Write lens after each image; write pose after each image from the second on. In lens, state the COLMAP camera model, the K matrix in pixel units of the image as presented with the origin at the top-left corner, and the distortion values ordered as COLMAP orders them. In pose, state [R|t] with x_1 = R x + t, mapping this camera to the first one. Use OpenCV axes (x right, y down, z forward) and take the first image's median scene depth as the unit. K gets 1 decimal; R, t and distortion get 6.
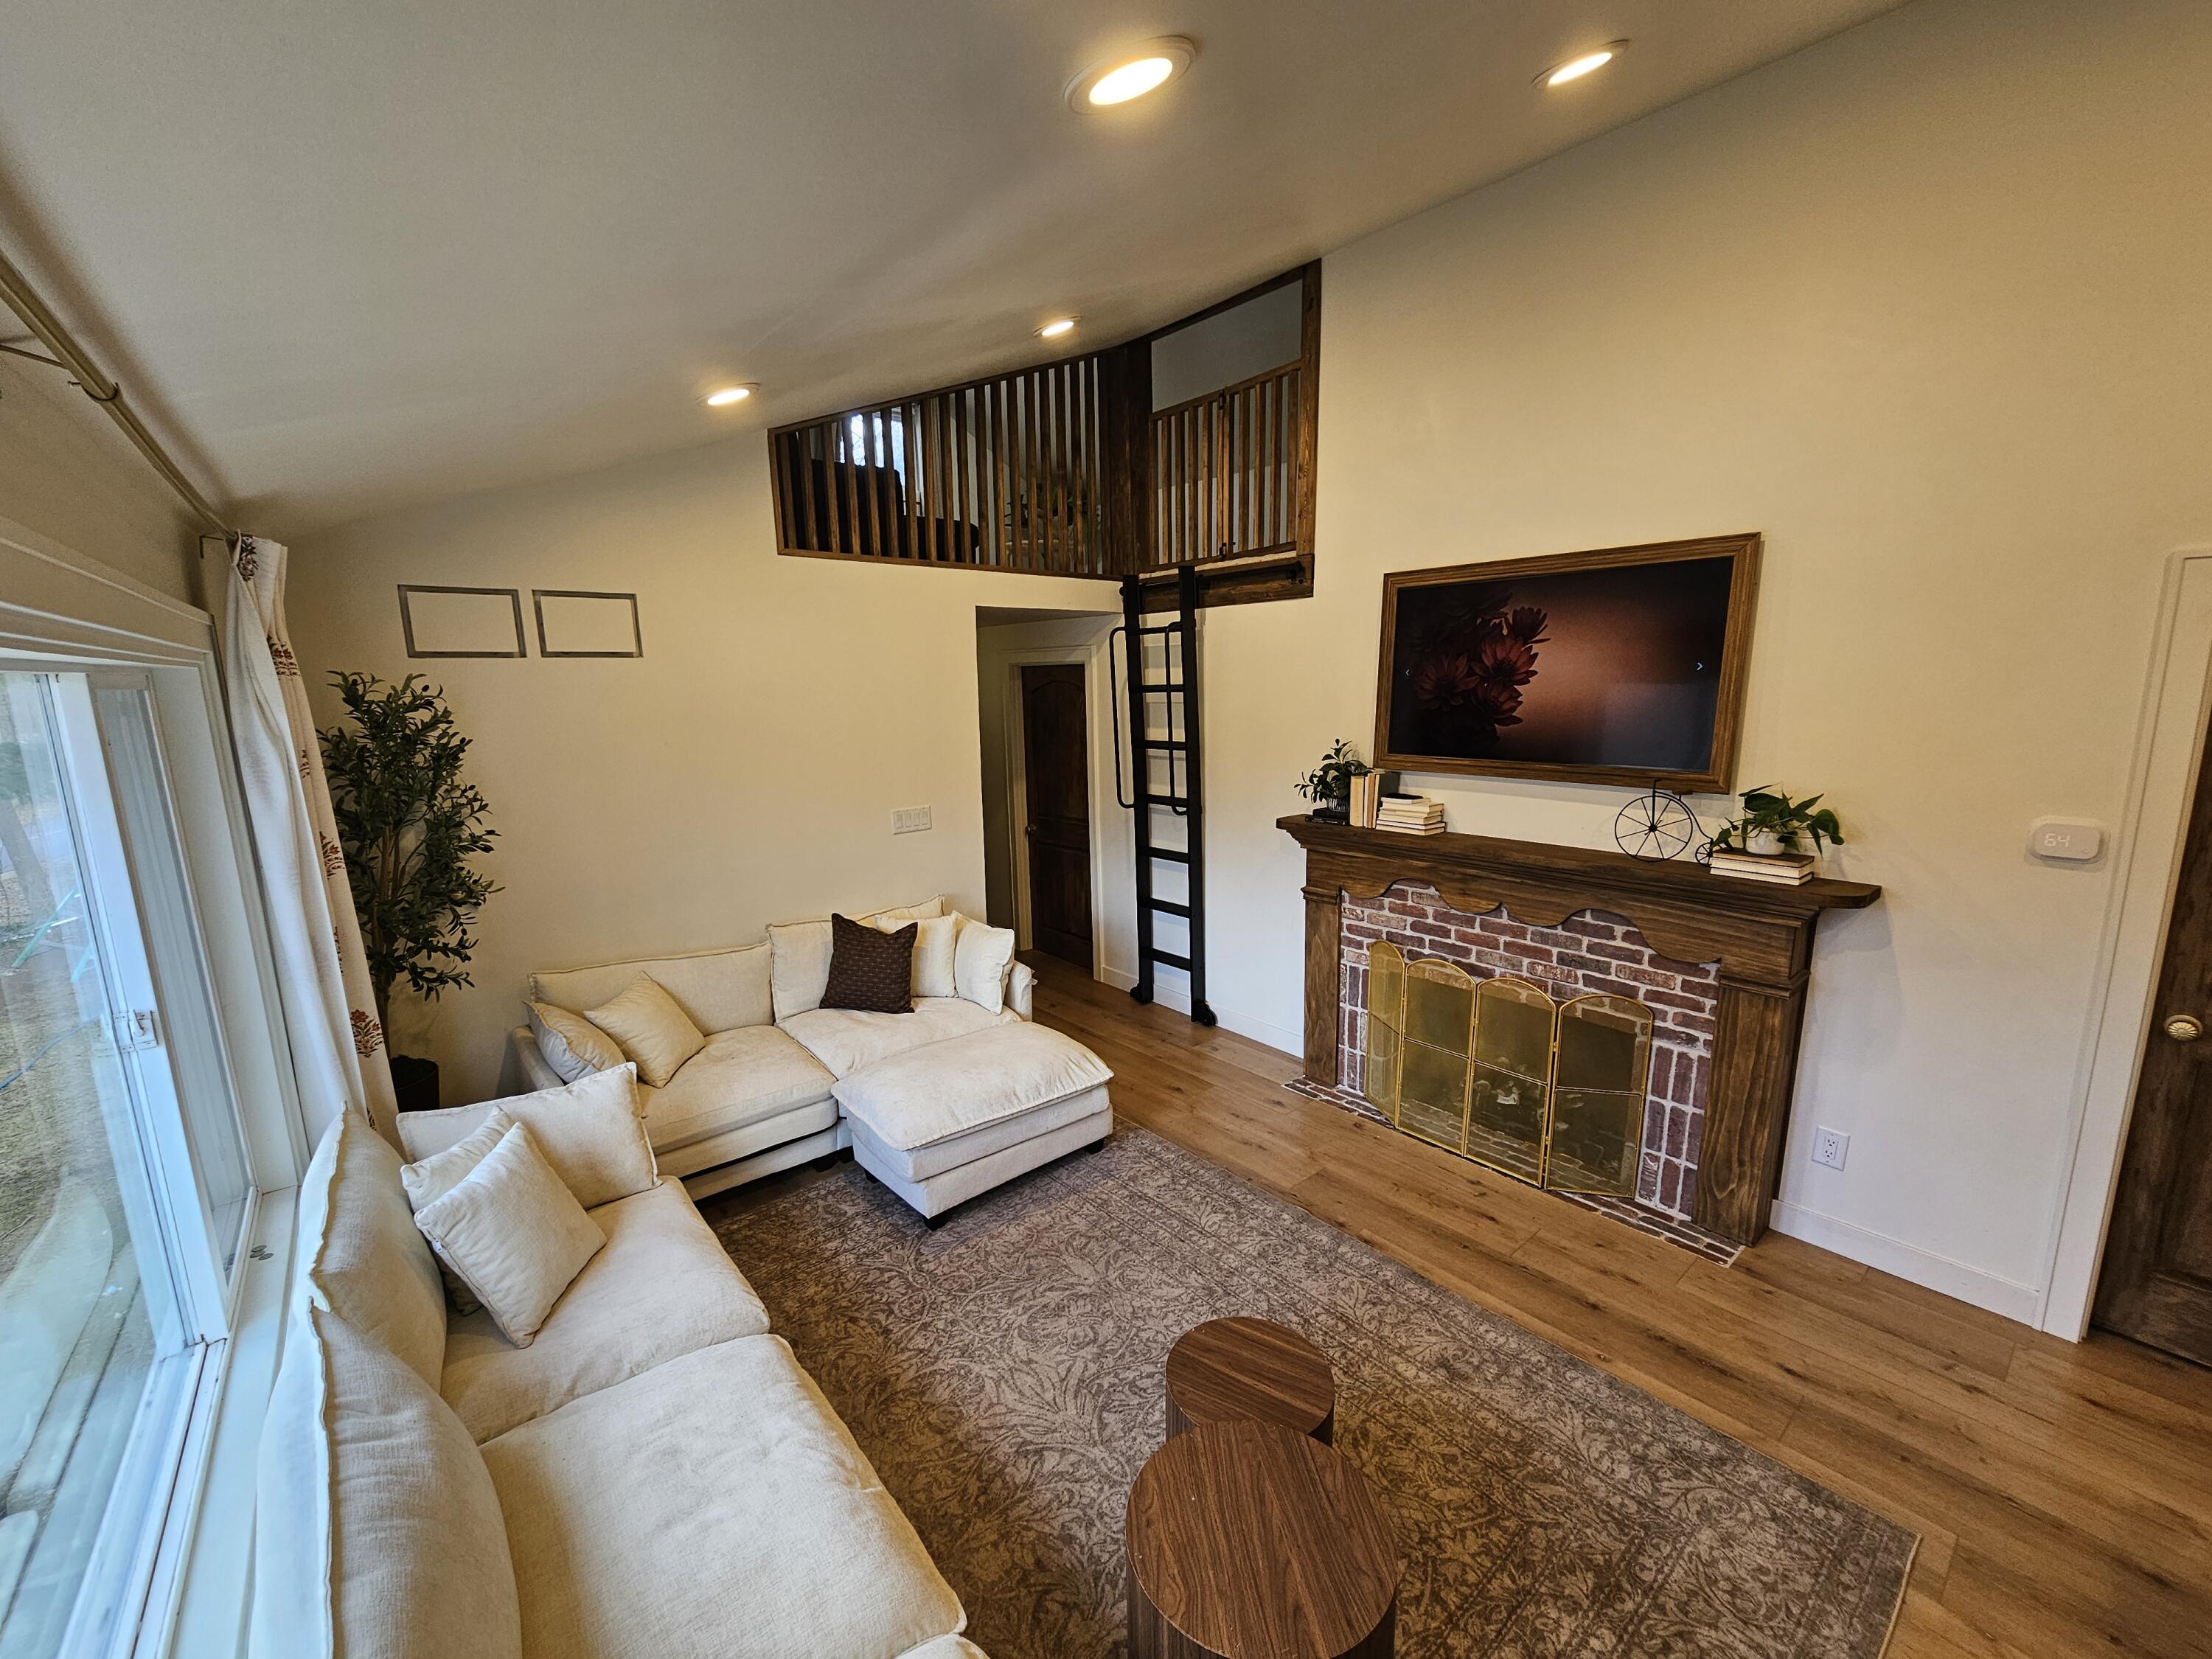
lens RADIAL K [[906.9, 0, 1099.9], [0, 906.9, 840.0], [0, 0, 1]] dist [-0.004105, 0.000367]
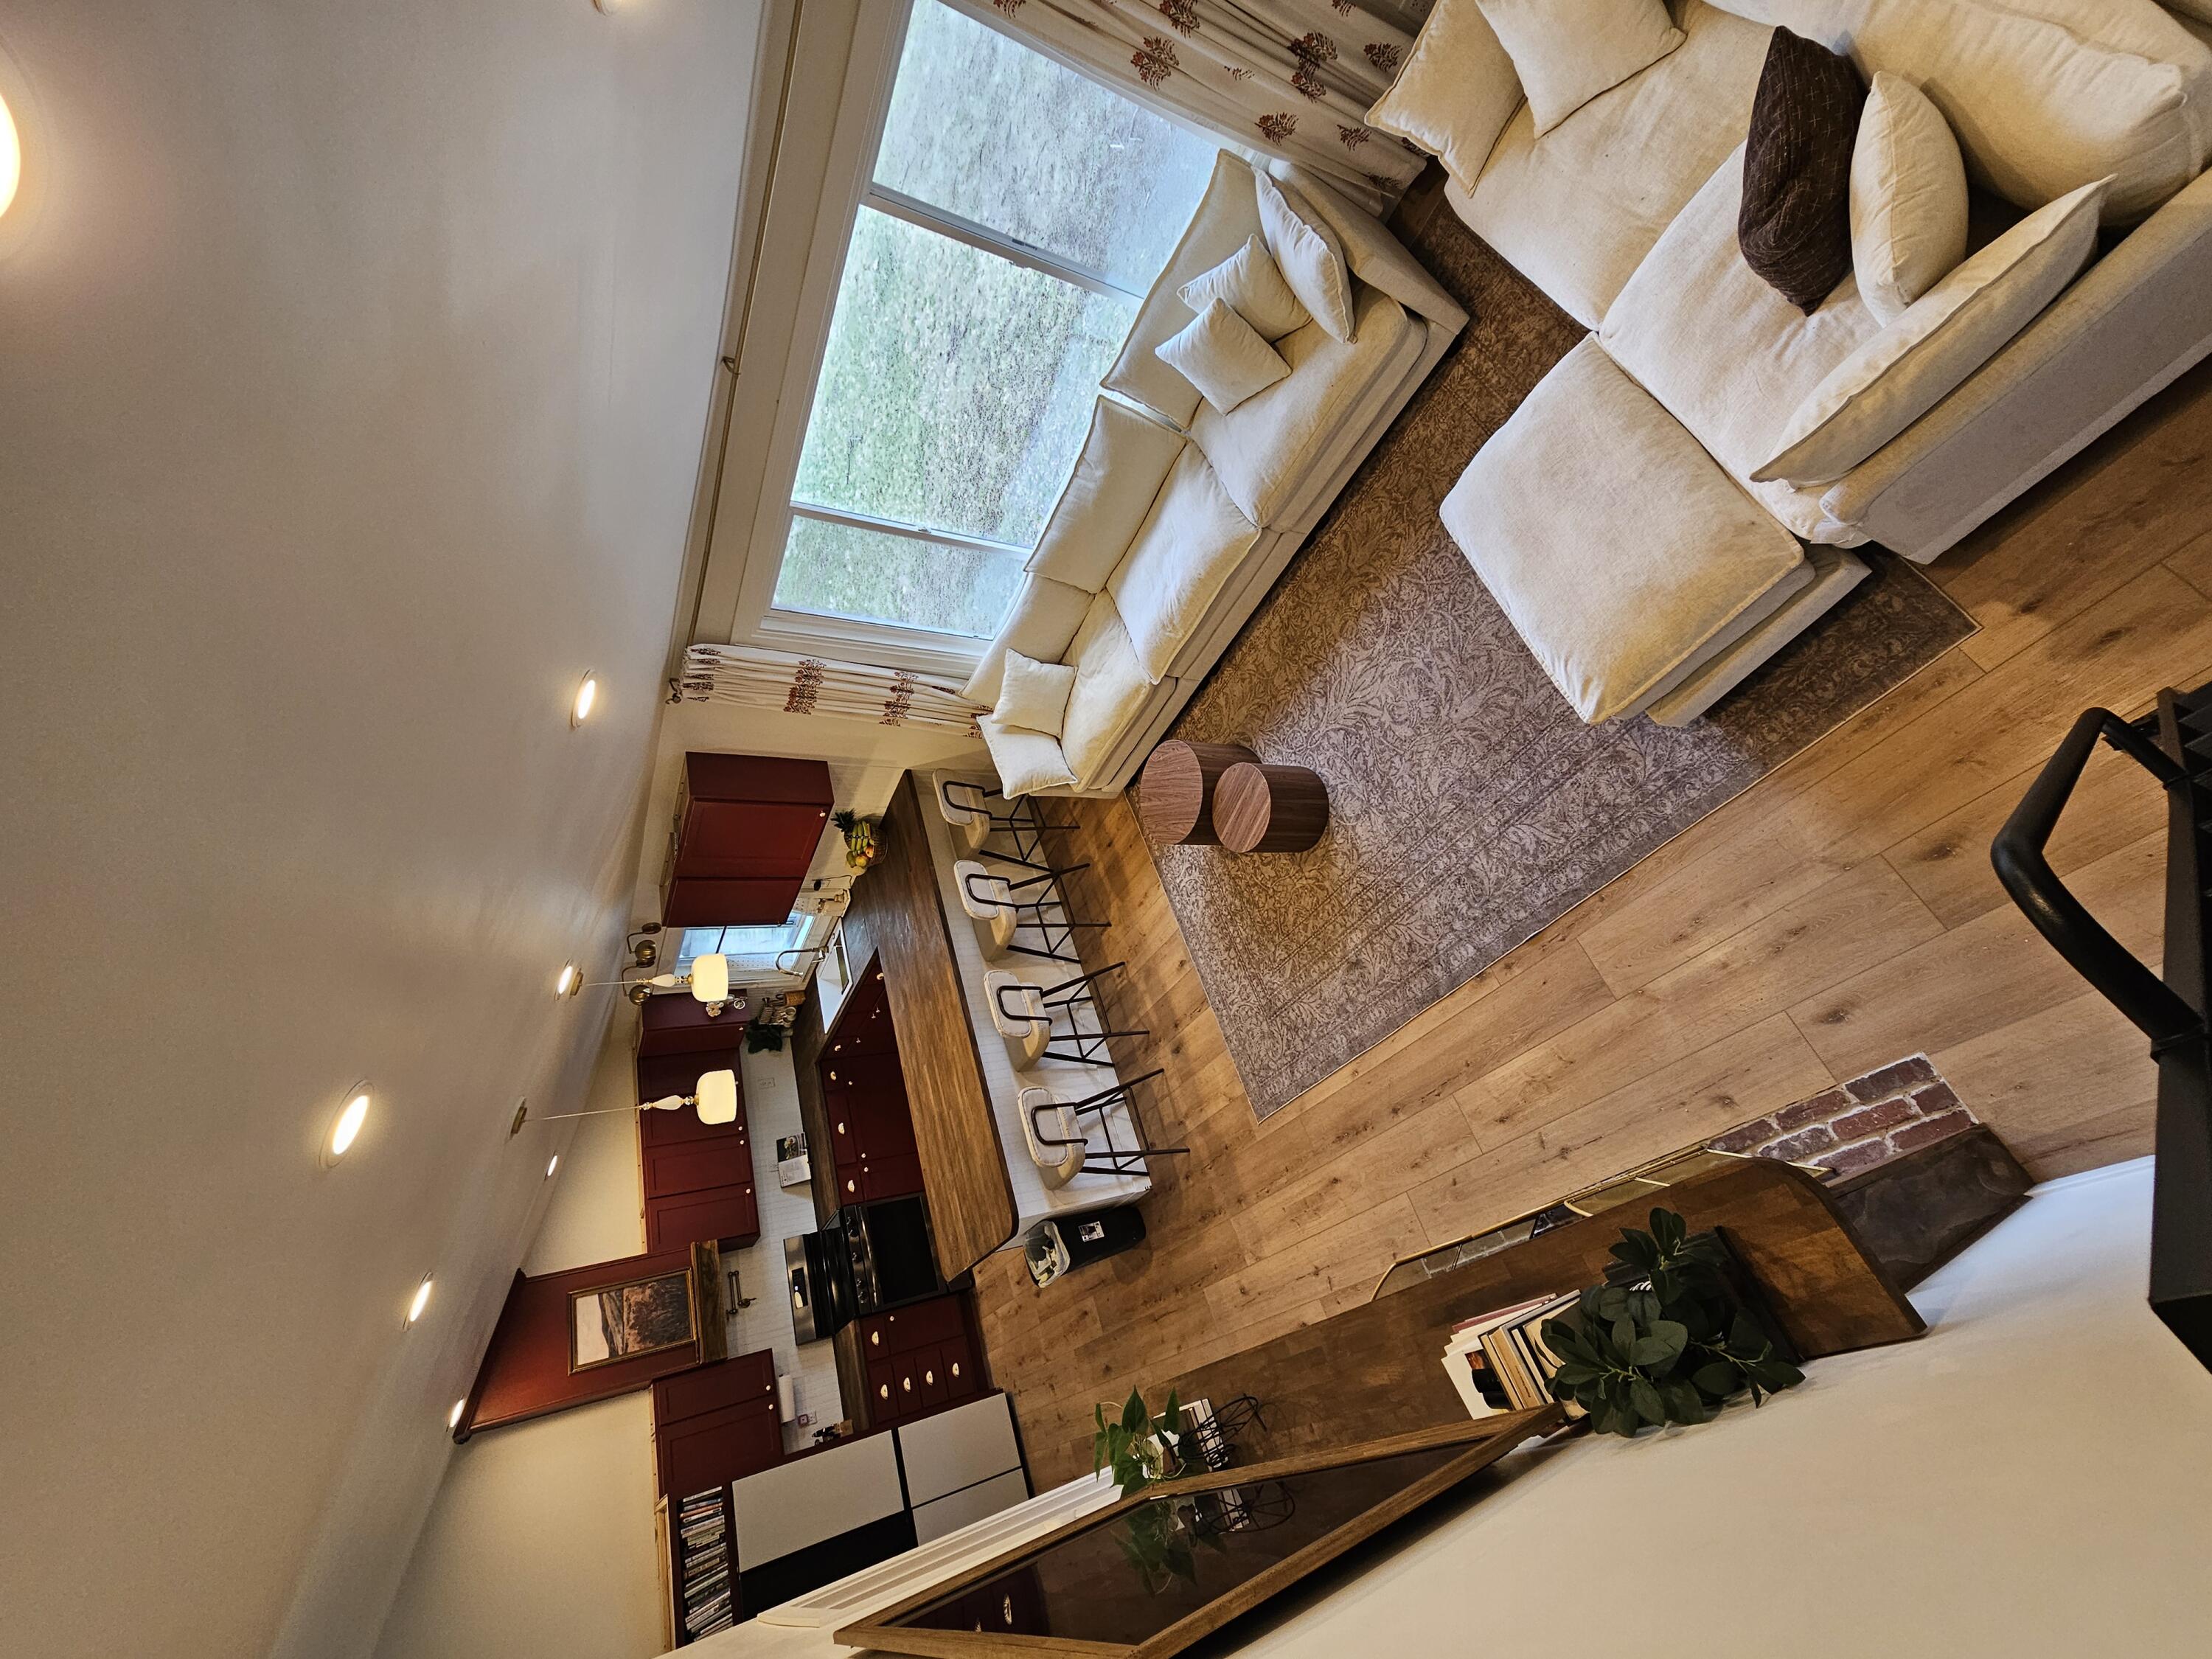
lens RADIAL K [[906.9, 0, 1099.0], [0, 906.9, 848.5], [0, 0, 1]] dist [-0.004105, 0.000367]
pose [[-0.030043, 0.997359, 0.066117, 0.071613], [0.748043, -0.021439, 0.663304, -0.459348], [0.662970, 0.069386, -0.745423, 1.174034]]
